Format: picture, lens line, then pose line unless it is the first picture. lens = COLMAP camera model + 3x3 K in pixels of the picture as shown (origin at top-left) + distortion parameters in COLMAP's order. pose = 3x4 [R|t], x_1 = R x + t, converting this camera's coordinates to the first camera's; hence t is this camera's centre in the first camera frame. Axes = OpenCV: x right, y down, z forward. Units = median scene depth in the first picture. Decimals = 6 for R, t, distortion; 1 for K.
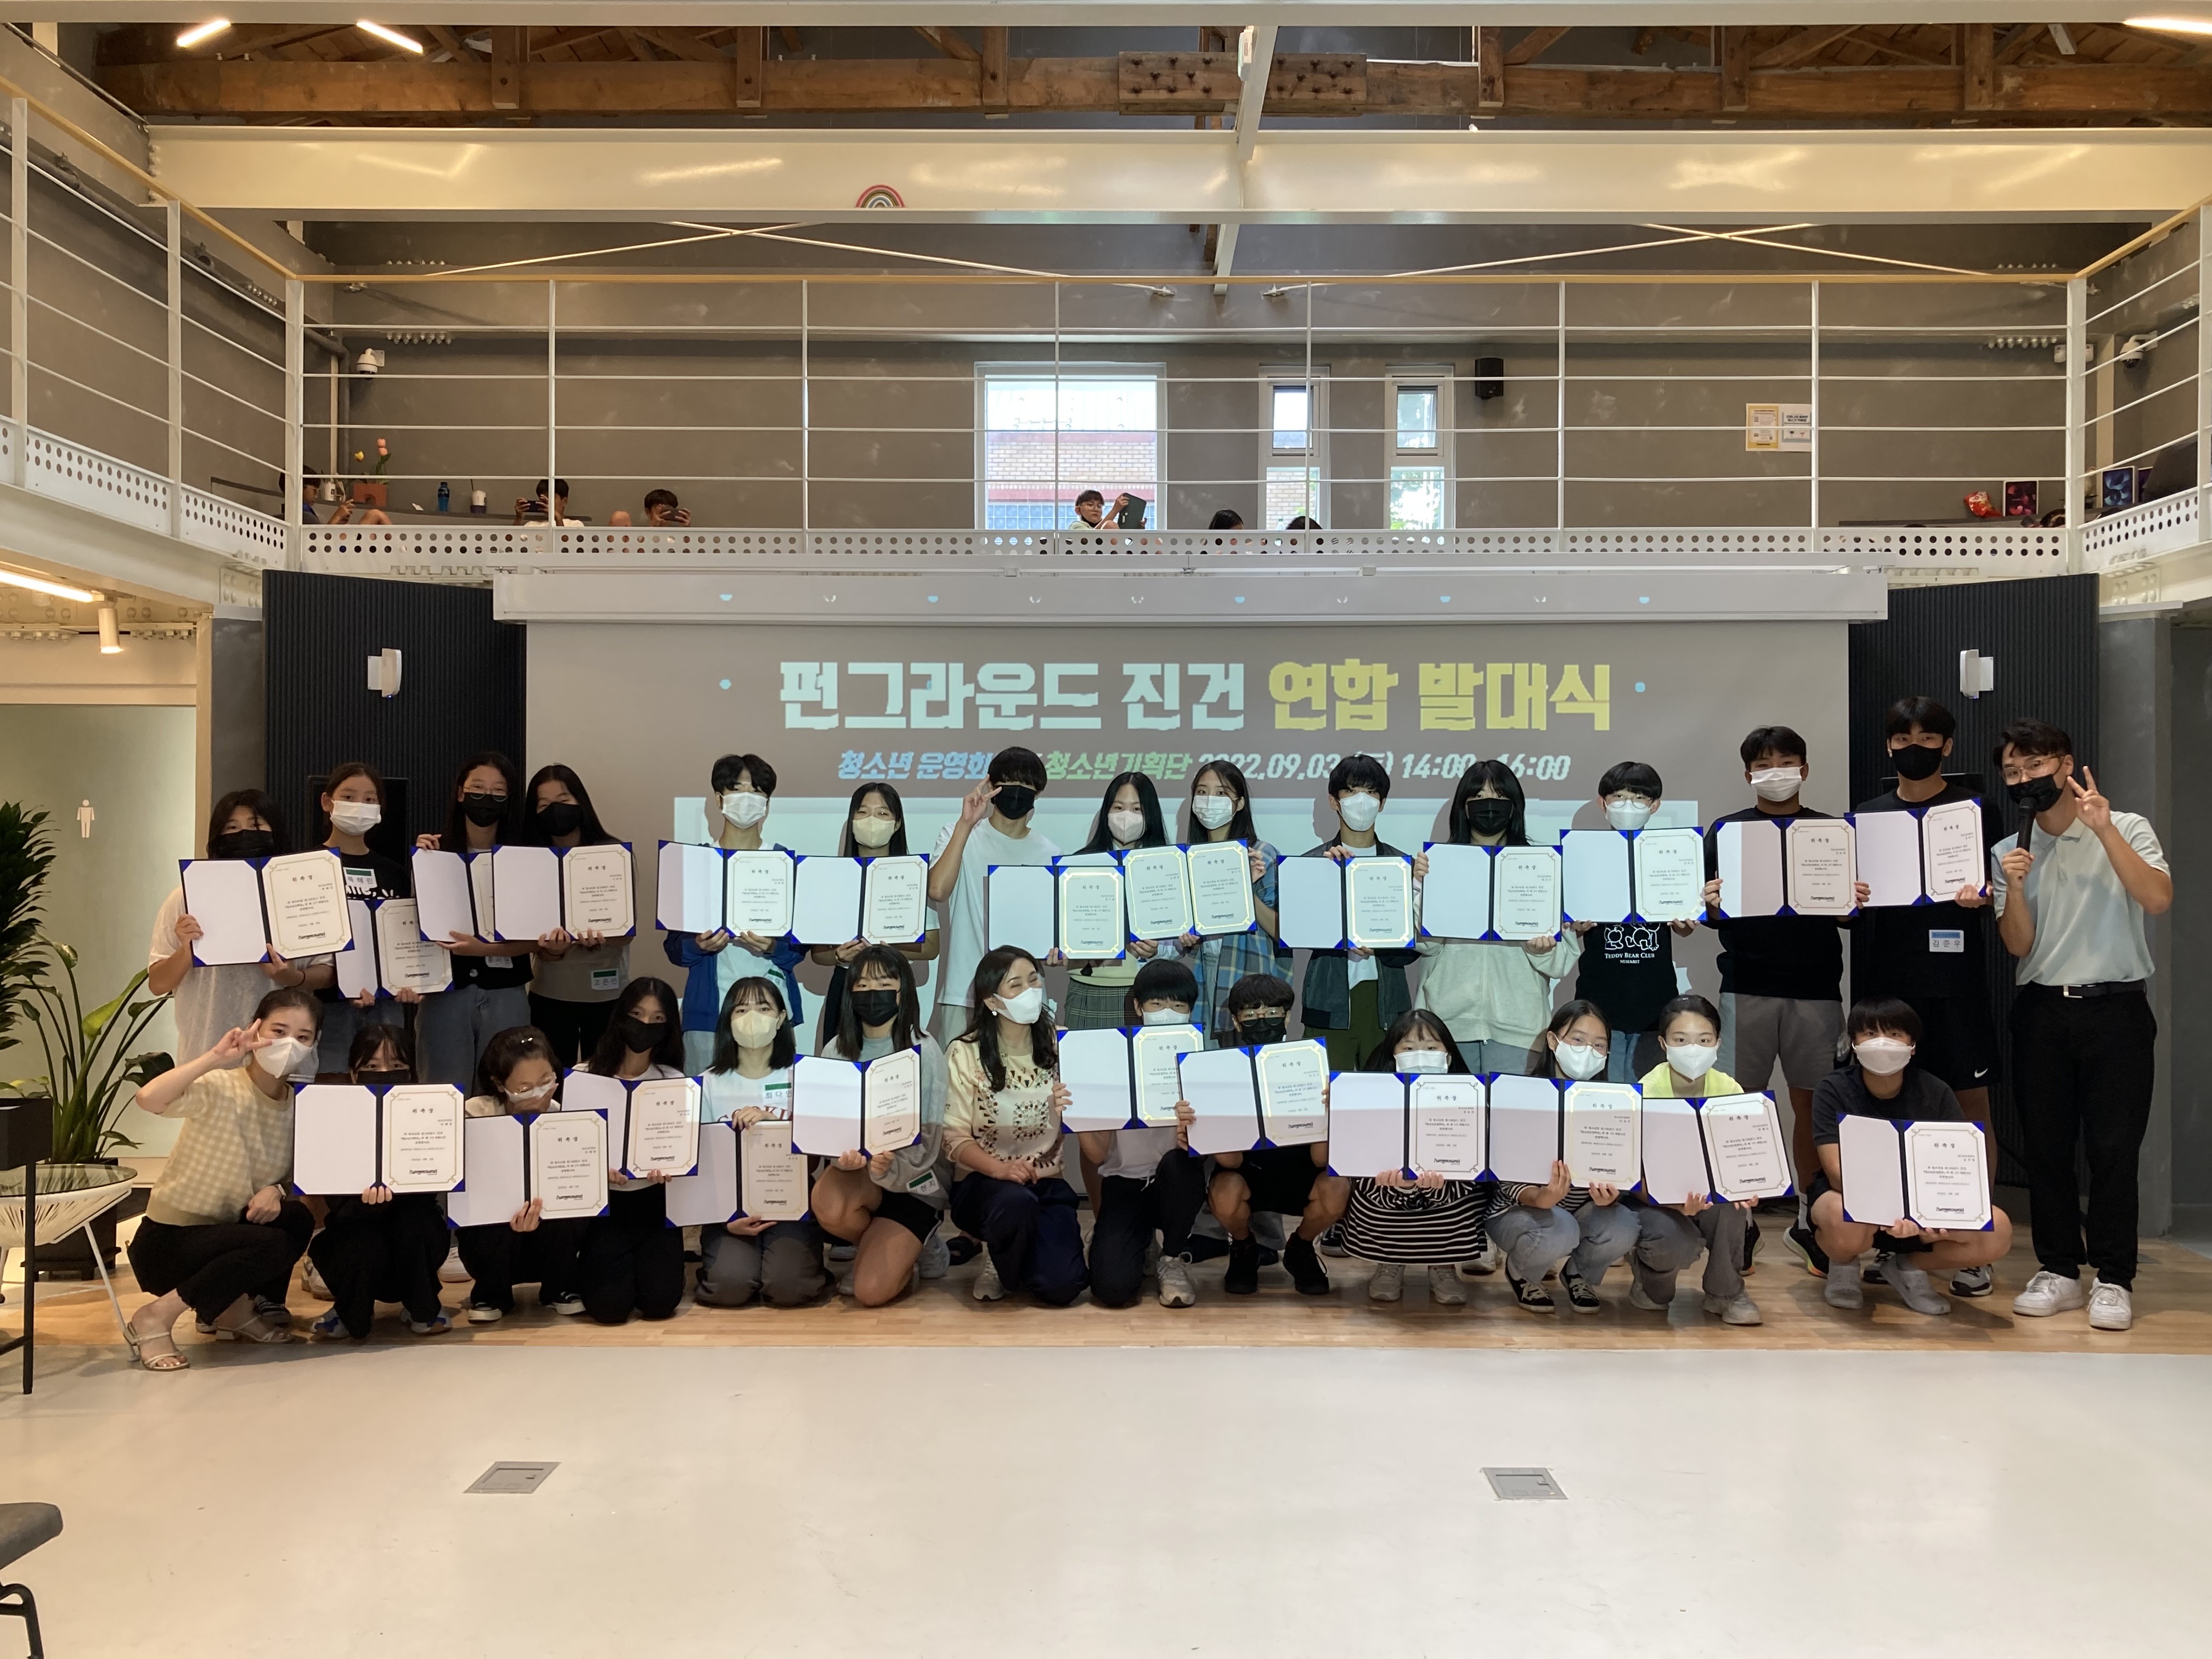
lens RADIAL K [[1974.2, 0, 1117.6], [0, 1974.2, 831.1], [0, 0, 1]] dist [0.010988, 0.010757]
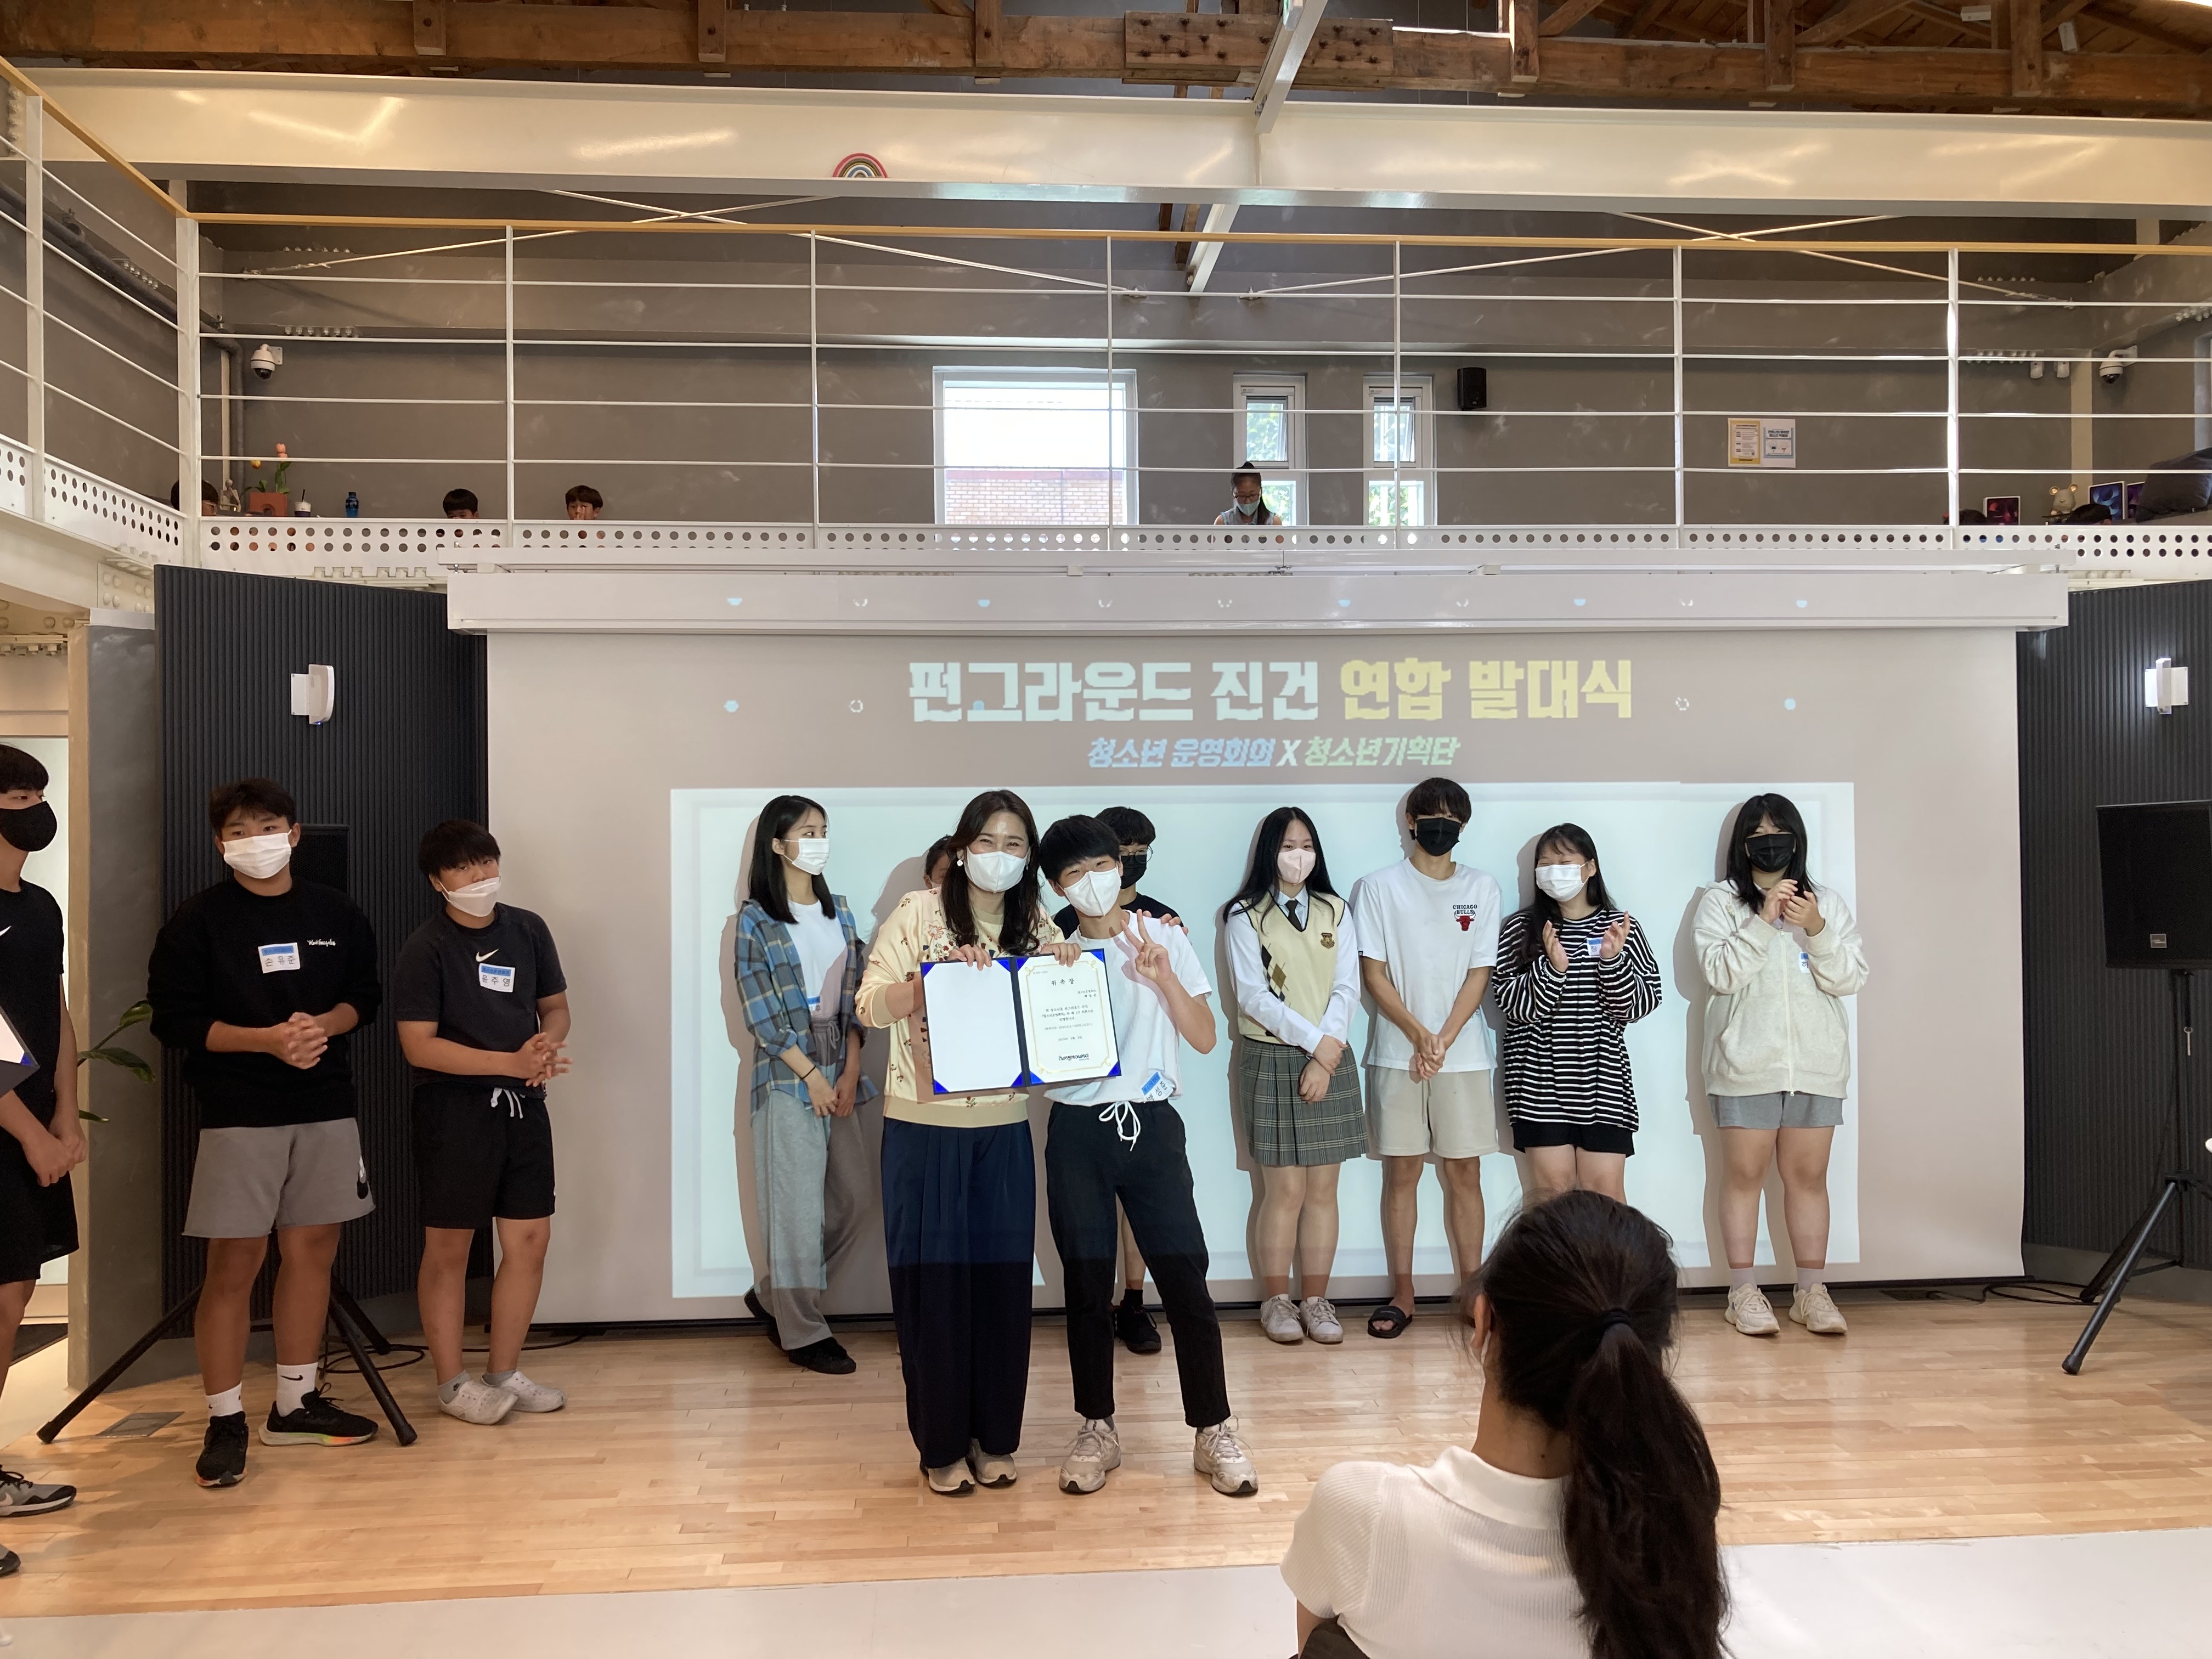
lens RADIAL K [[1811.8, 0, 1108.7], [0, 1811.8, 833.7], [0, 0, 1]] dist [0.025469, -0.014343]
pose [[0.996548, -0.011161, 0.082261, -0.079837], [0.011824, 0.999901, -0.007581, -0.009885], [-0.082168, 0.008528, 0.996582, 0.171145]]
